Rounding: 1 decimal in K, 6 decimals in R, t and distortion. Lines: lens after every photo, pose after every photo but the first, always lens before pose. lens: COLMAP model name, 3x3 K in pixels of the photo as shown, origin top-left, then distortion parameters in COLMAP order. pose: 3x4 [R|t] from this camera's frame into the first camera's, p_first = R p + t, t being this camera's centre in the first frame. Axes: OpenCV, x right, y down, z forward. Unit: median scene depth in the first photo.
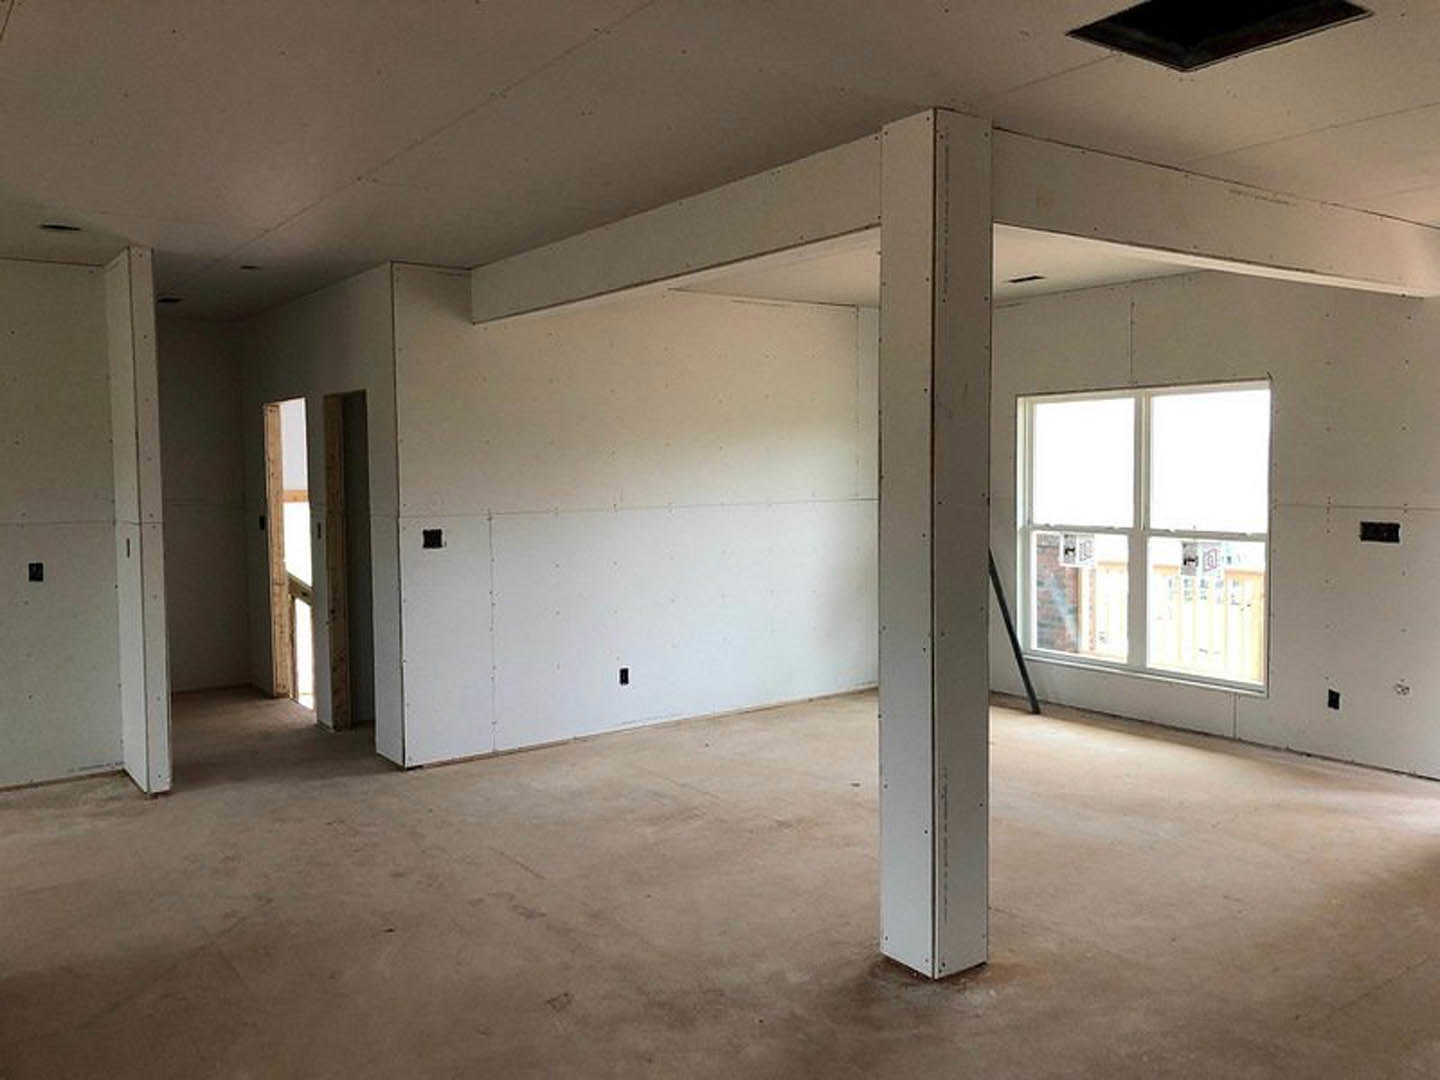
lens RADIAL K [[1178.7, 0, 720.0], [0, 1178.7, 540.0], [0, 0, 1]] dist [0.000780, 0.000217]
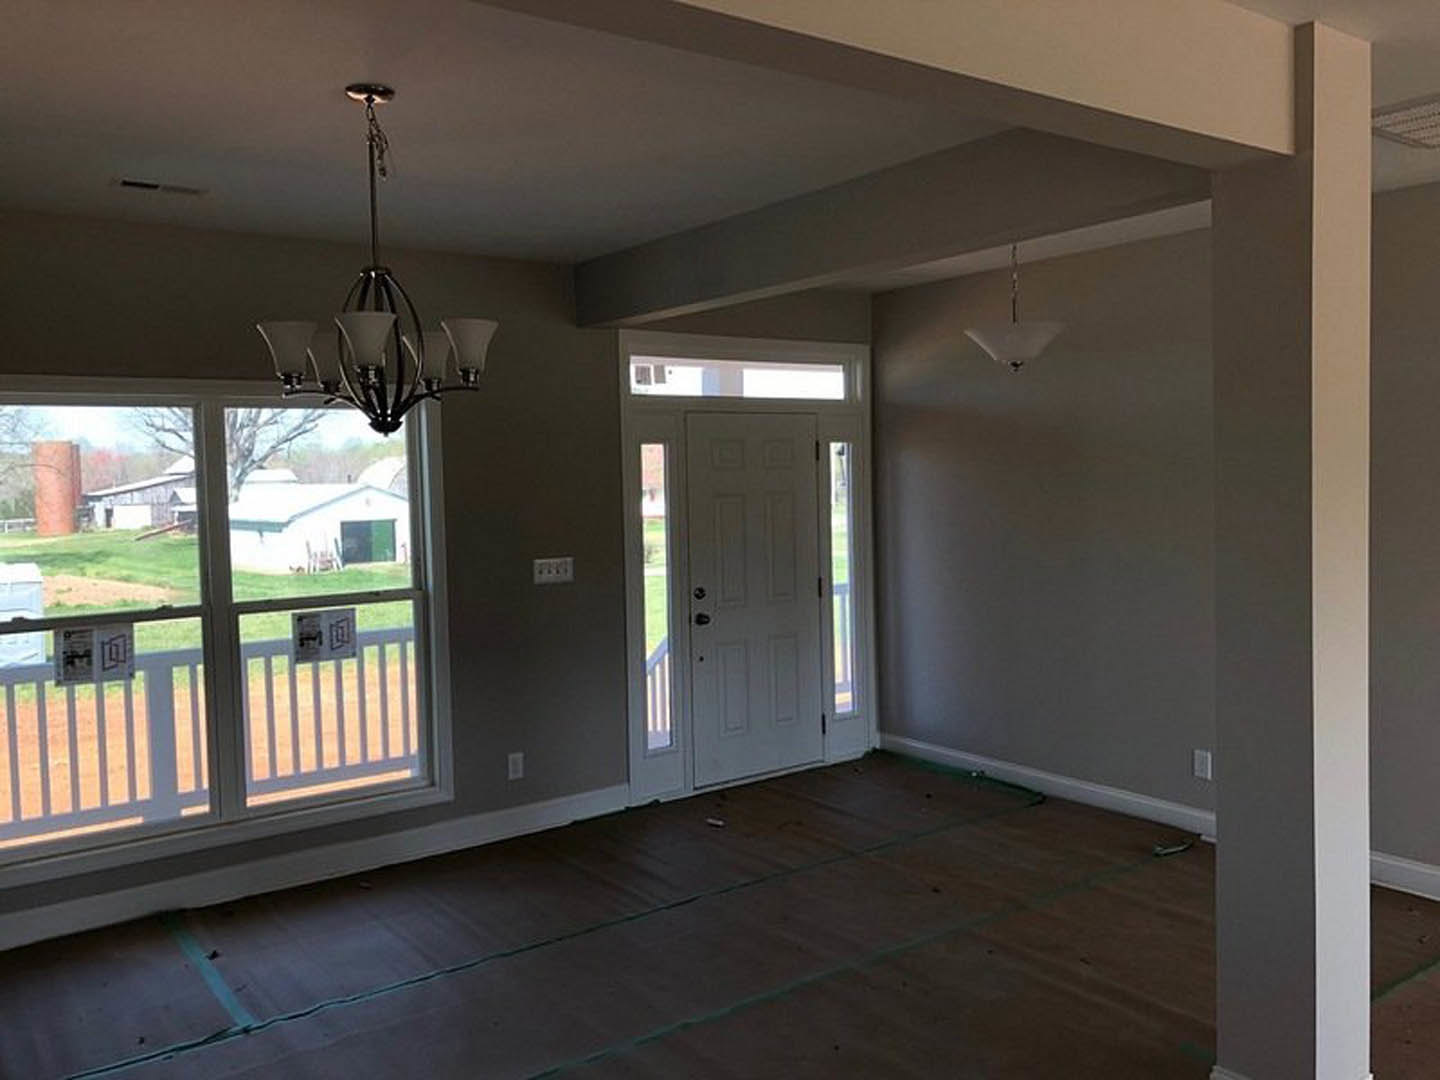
lens RADIAL K [[1178.7, 0, 720.0], [0, 1178.7, 540.0], [0, 0, 1]] dist [0.000780, 0.000217]
pose [[-0.006127, -0.030837, 0.999506, -0.320286], [0.093468, 0.995131, 0.031275, -0.040865], [-0.995603, 0.093613, -0.003215, 0.717206]]
